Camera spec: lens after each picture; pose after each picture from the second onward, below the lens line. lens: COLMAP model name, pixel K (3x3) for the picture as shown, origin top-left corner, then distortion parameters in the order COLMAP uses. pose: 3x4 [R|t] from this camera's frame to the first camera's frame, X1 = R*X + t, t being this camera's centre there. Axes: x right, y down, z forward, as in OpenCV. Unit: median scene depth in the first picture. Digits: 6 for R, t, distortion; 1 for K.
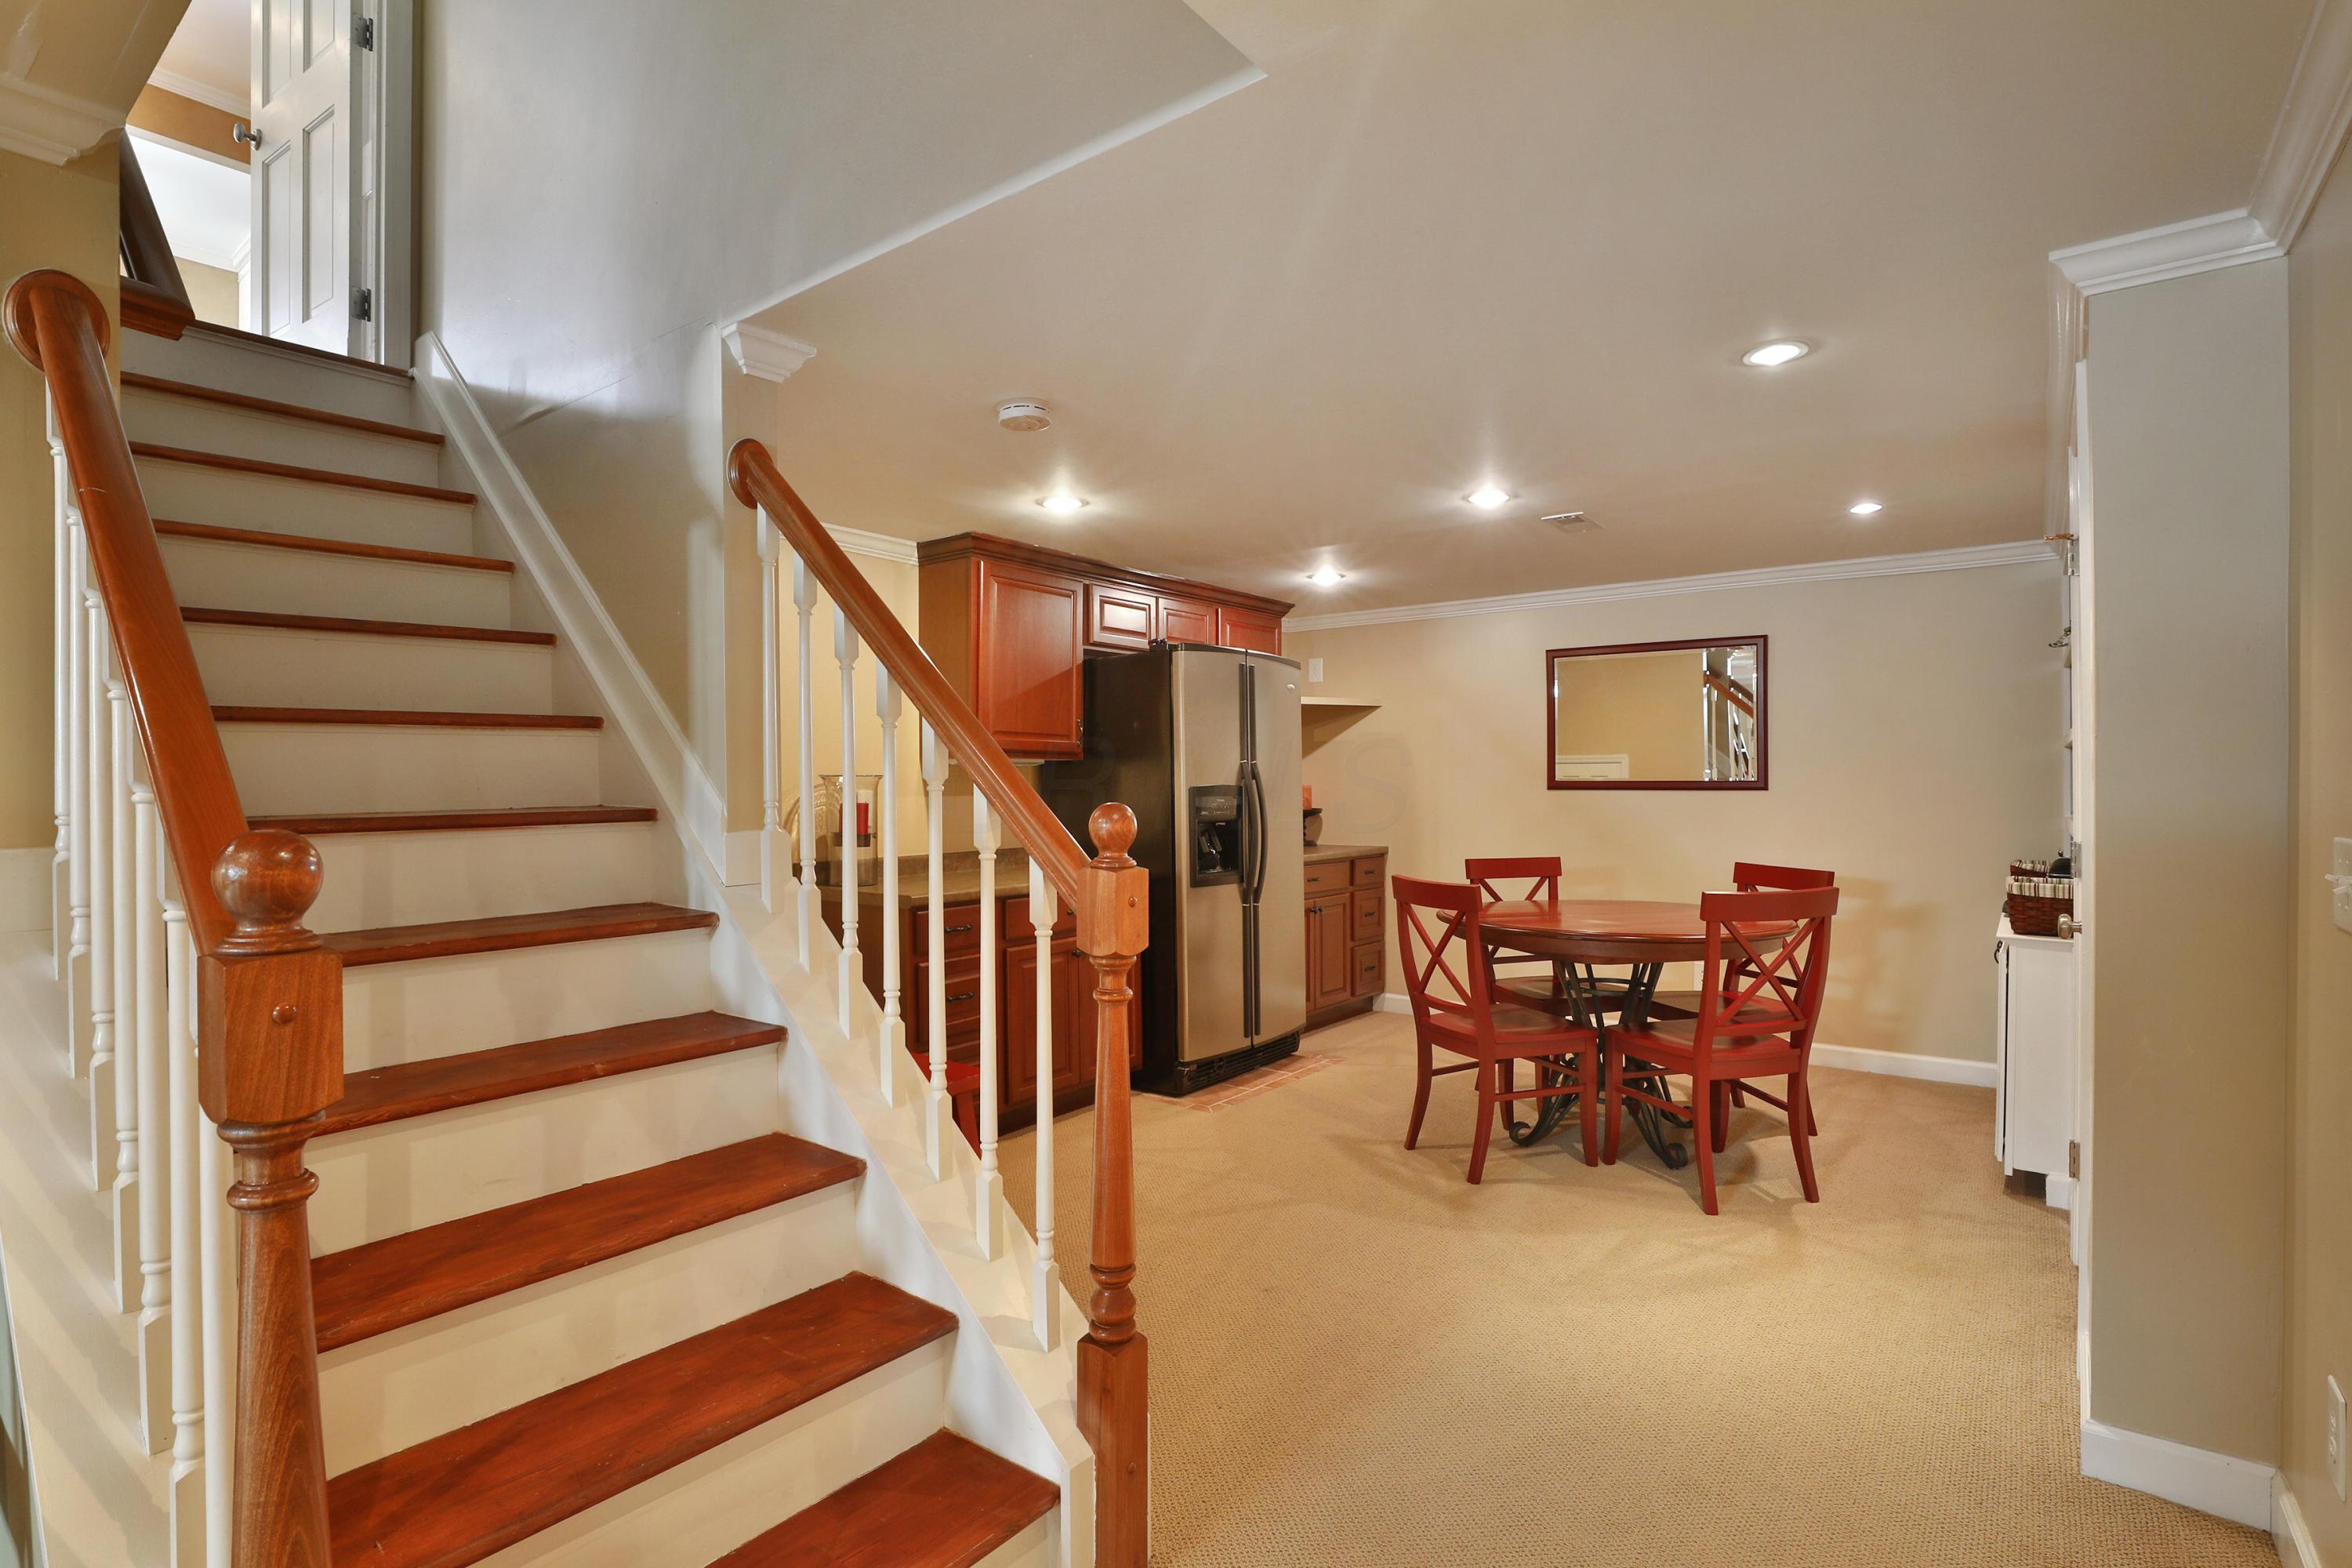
lens RADIAL K [[1142.7, 0, 1177.5], [0, 1142.7, 794.5], [0, 0, 1]] dist [-0.039789, 0.010841]
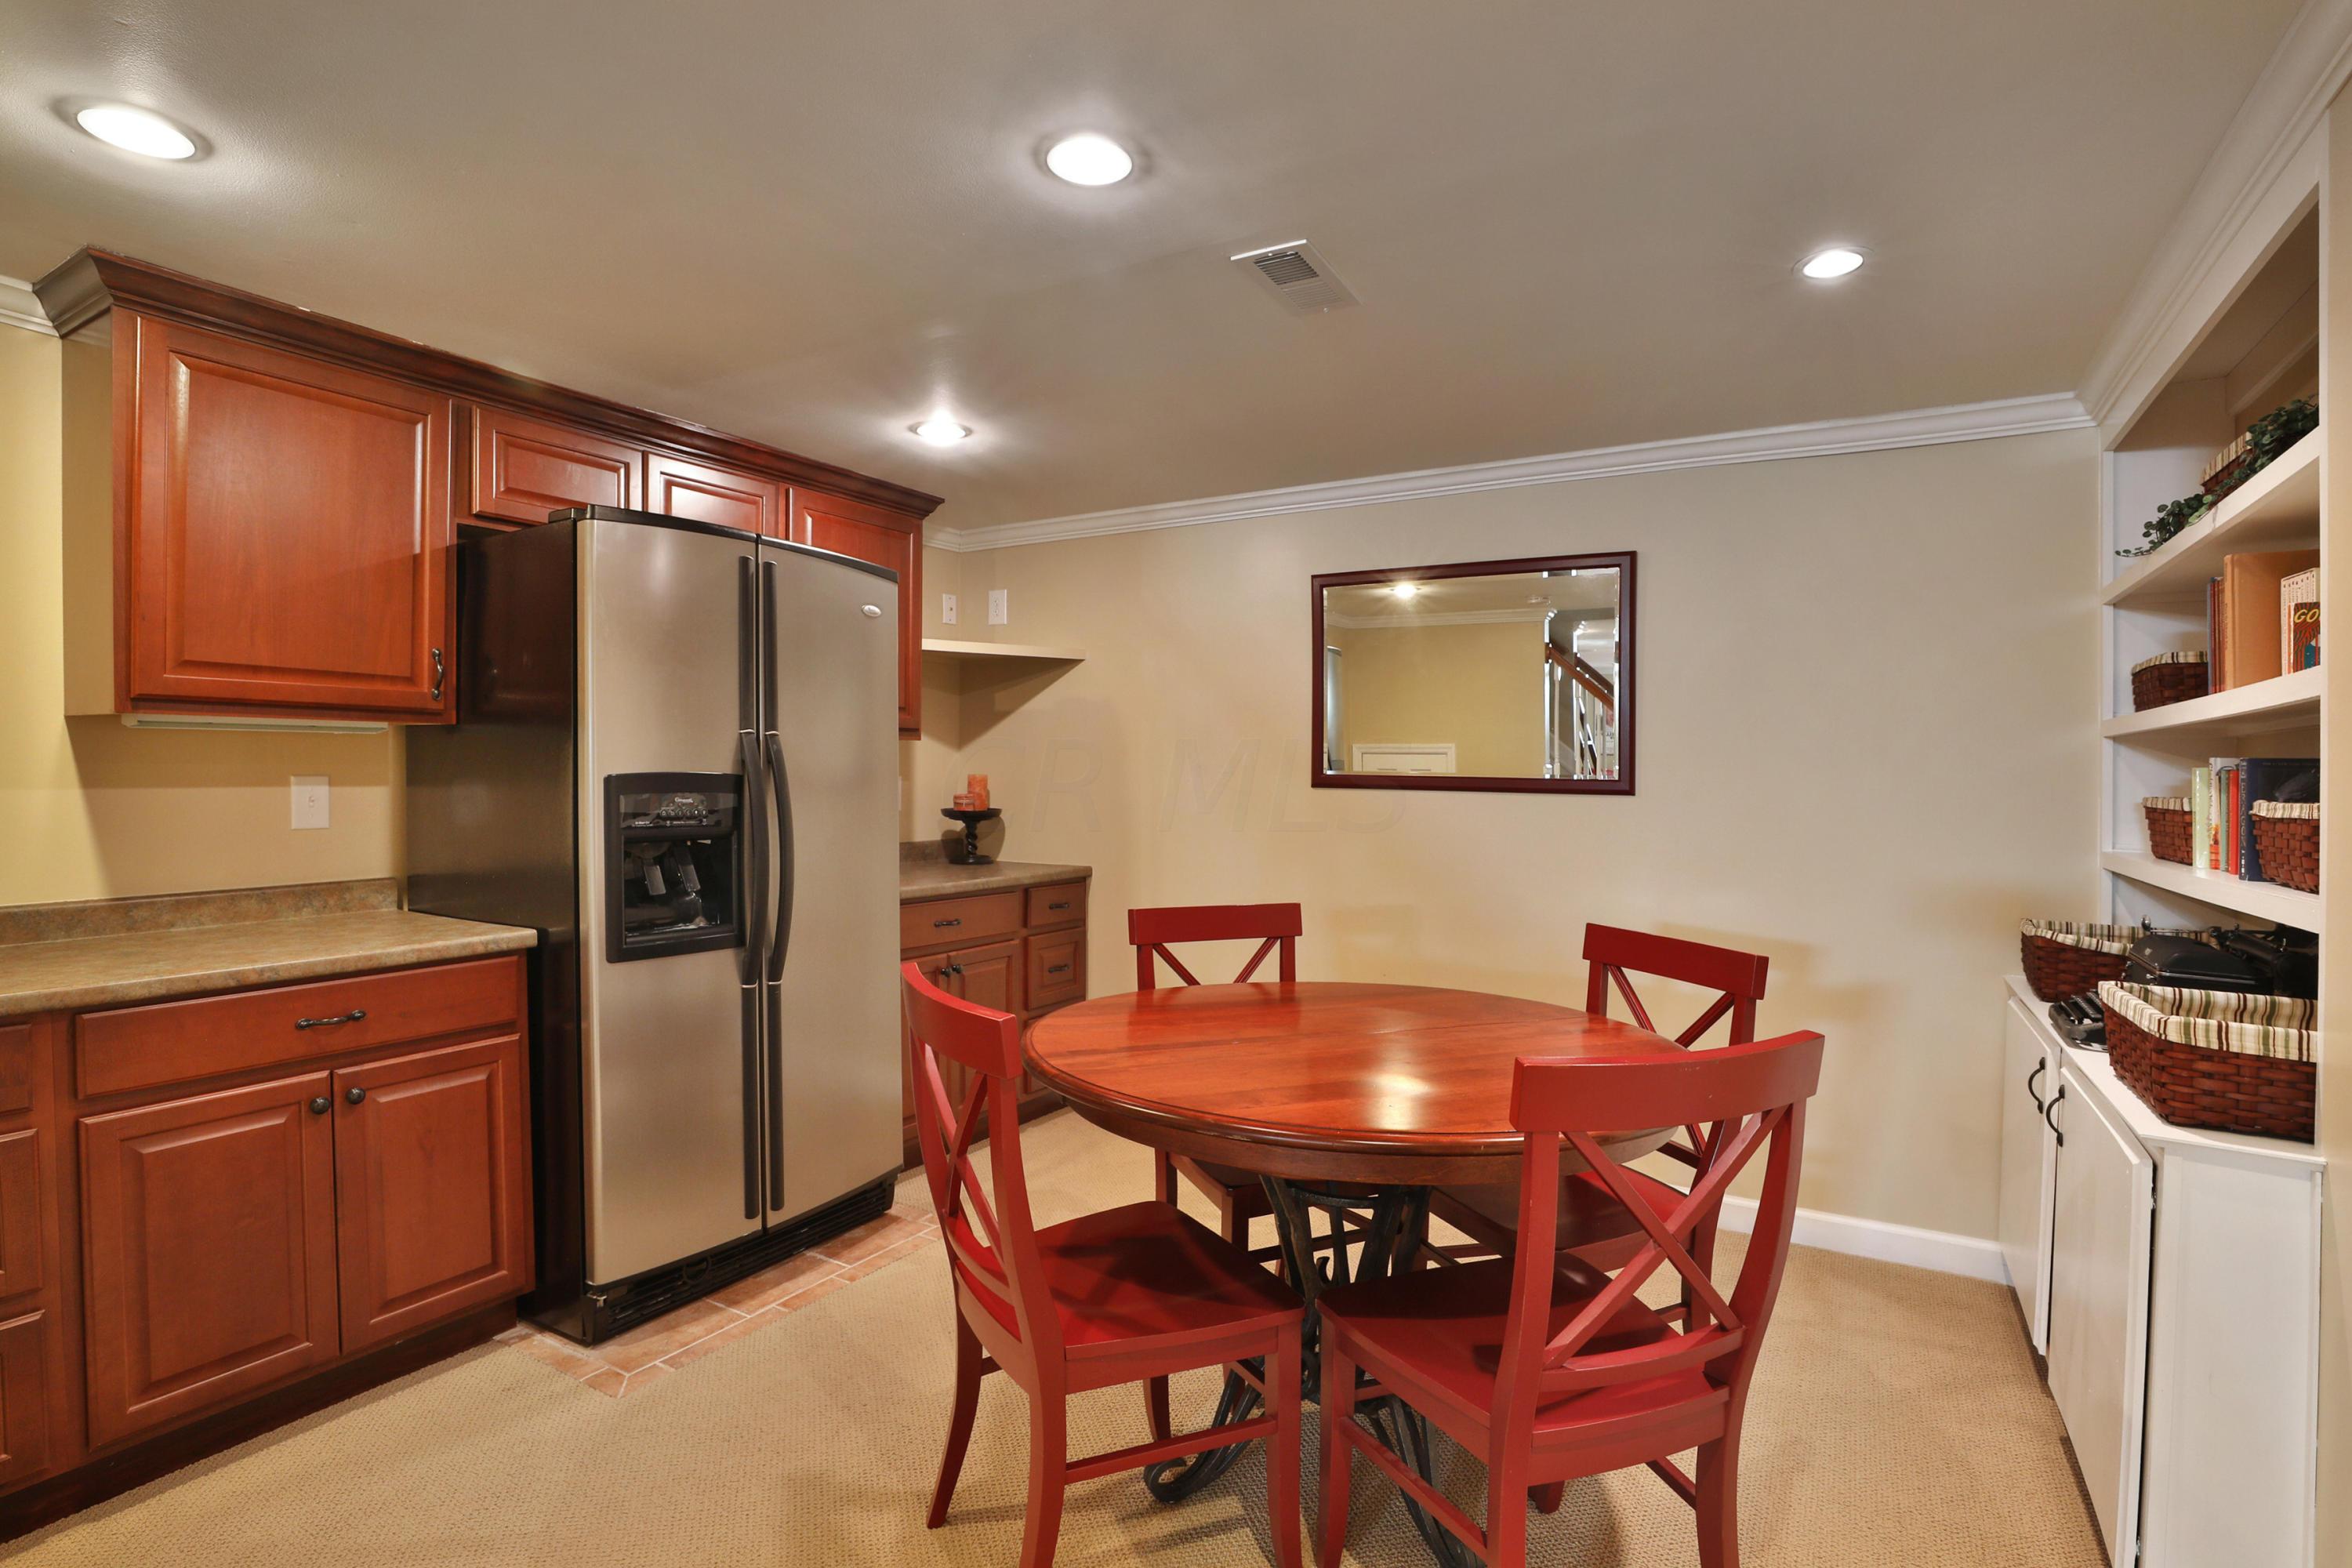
lens RADIAL K [[1142.7, 0, 1171.0], [0, 1142.7, 773.0], [0, 0, 1]] dist [-0.039789, 0.010841]
pose [[0.993339, 0.018012, 0.113814, 0.196528], [-0.017137, 0.999816, -0.008662, -0.006920], [-0.113949, 0.006654, 0.993464, 0.408030]]
